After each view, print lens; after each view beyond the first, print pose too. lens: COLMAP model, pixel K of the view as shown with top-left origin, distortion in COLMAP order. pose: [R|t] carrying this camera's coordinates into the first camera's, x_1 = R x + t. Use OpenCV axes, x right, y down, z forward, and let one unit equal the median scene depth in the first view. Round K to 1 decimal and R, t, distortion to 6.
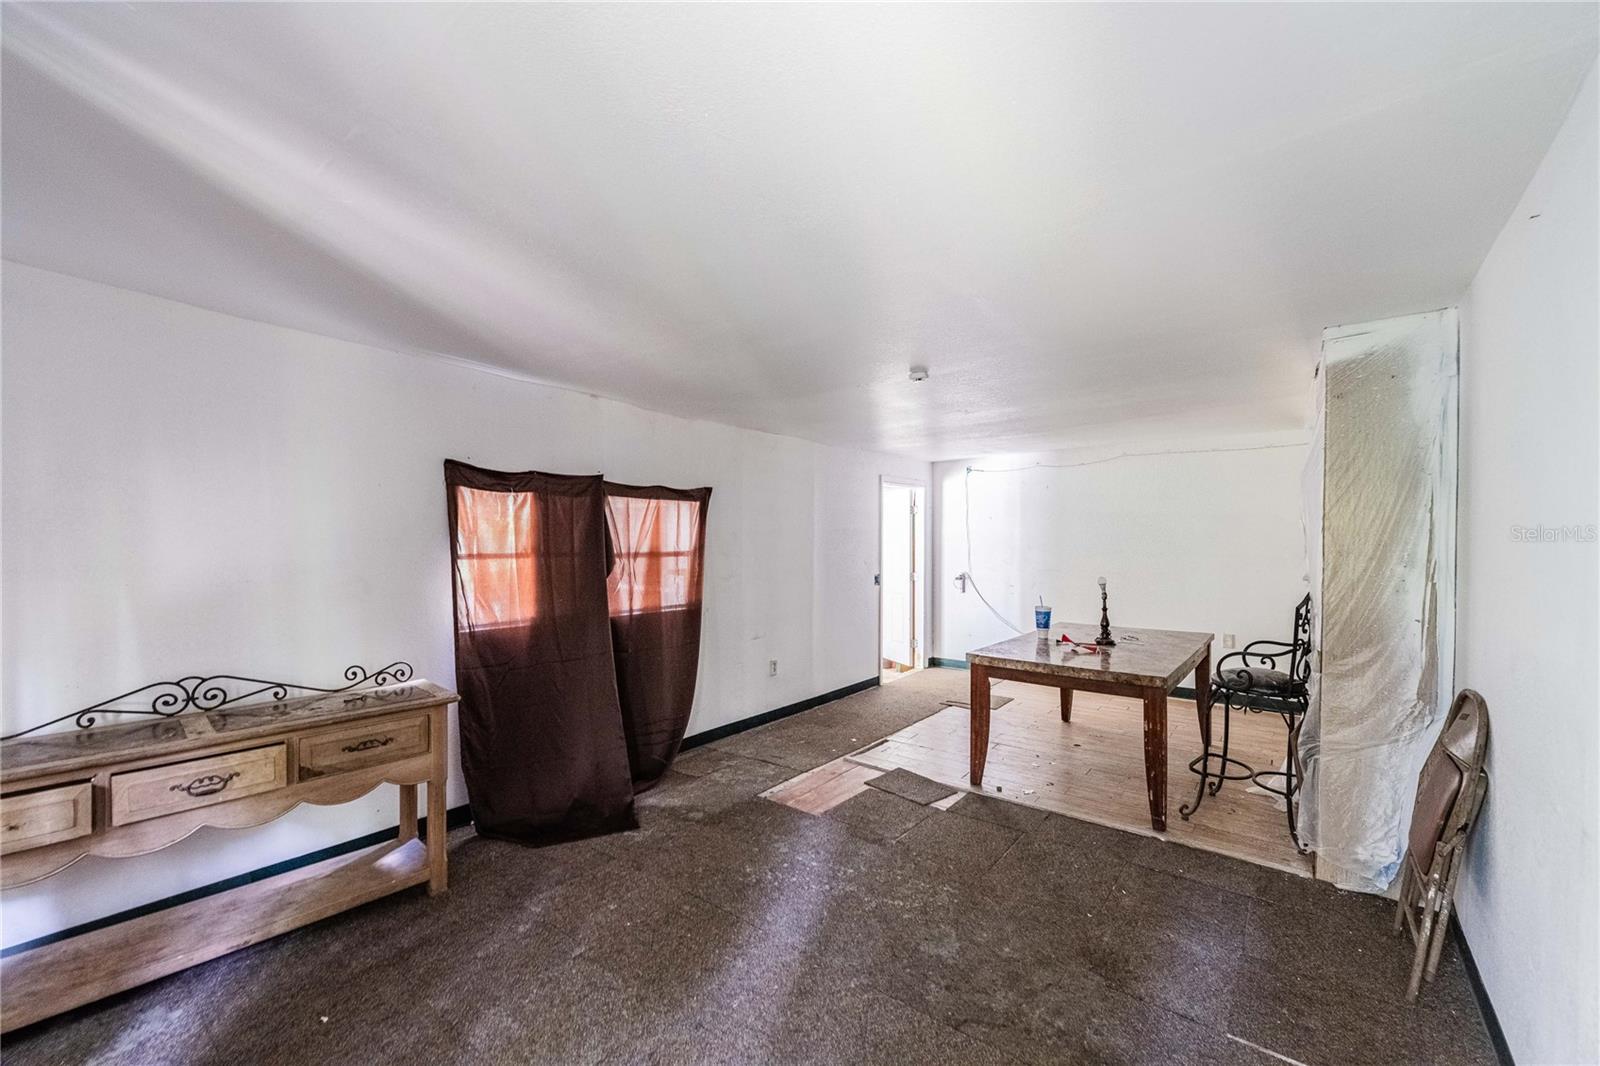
lens RADIAL K [[644.2, 0, 785.8], [0, 644.2, 534.3], [0, 0, 1]] dist [-0.020421, -0.000251]
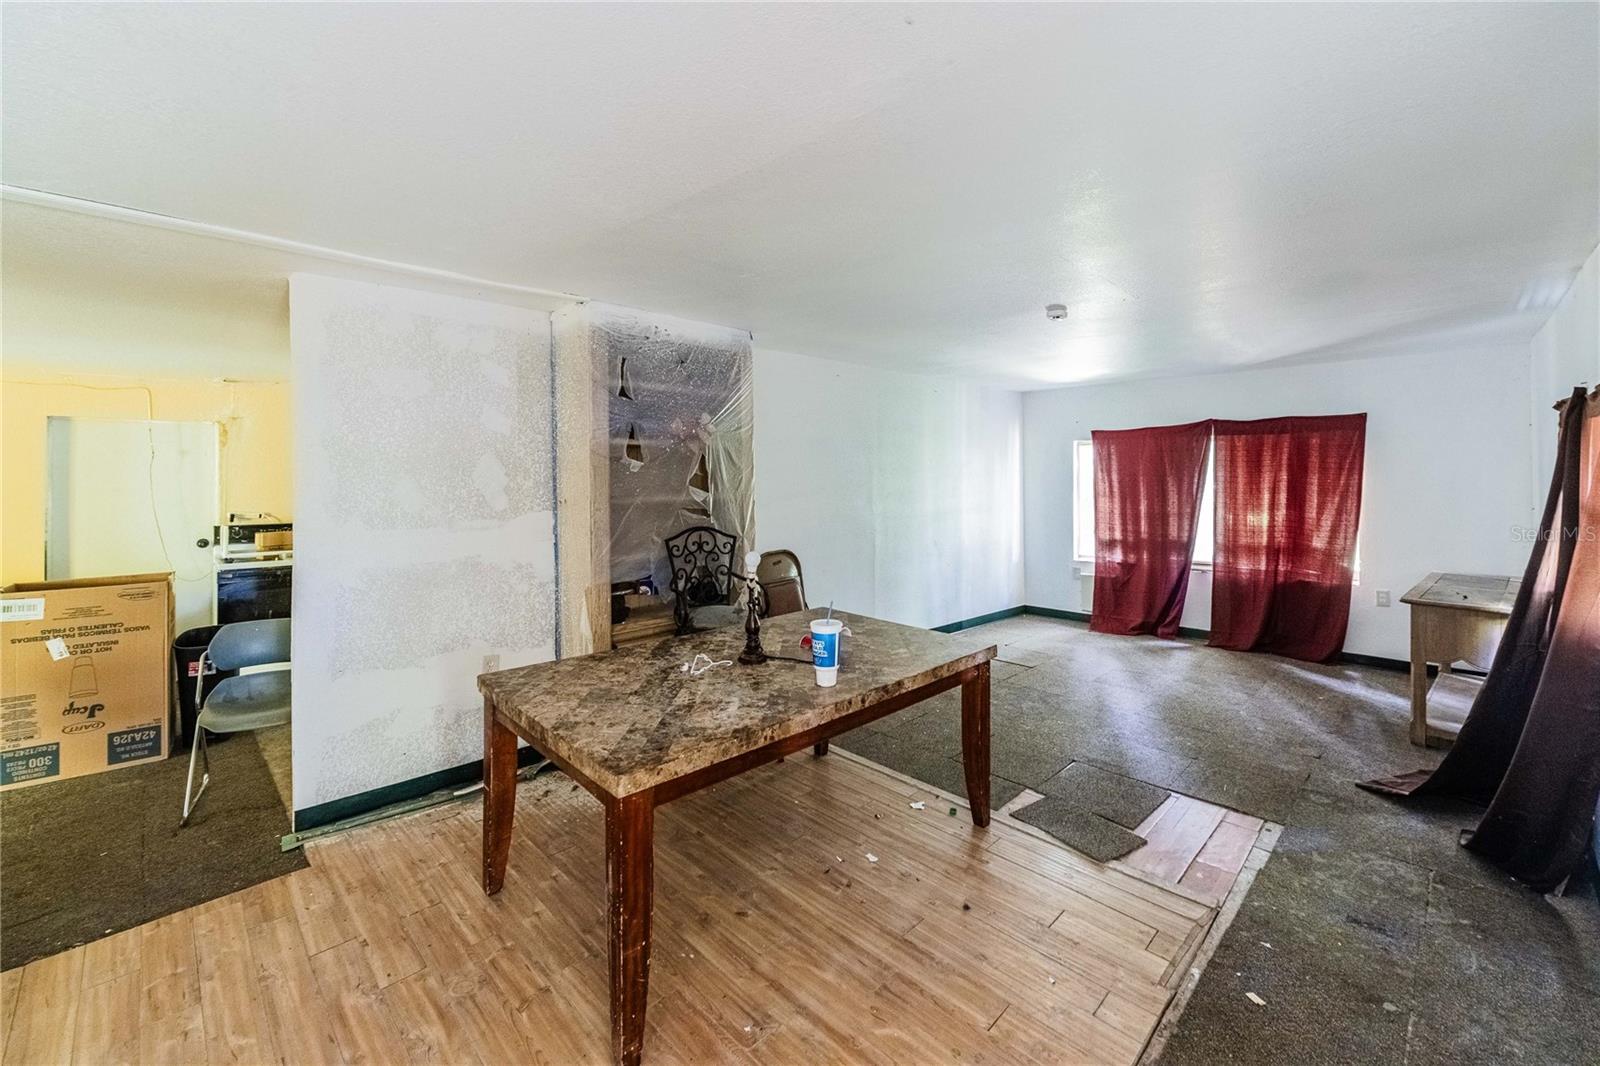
lens RADIAL K [[650.7, 0, 797.0], [0, 650.7, 476.0], [0, 0, 1]] dist [-0.018466, -0.000173]
pose [[-0.994788, 0.000250, 0.101969, 0.435243], [0.001178, 0.999958, 0.009044, -0.009305], [-0.101962, 0.009117, -0.994746, 1.761883]]
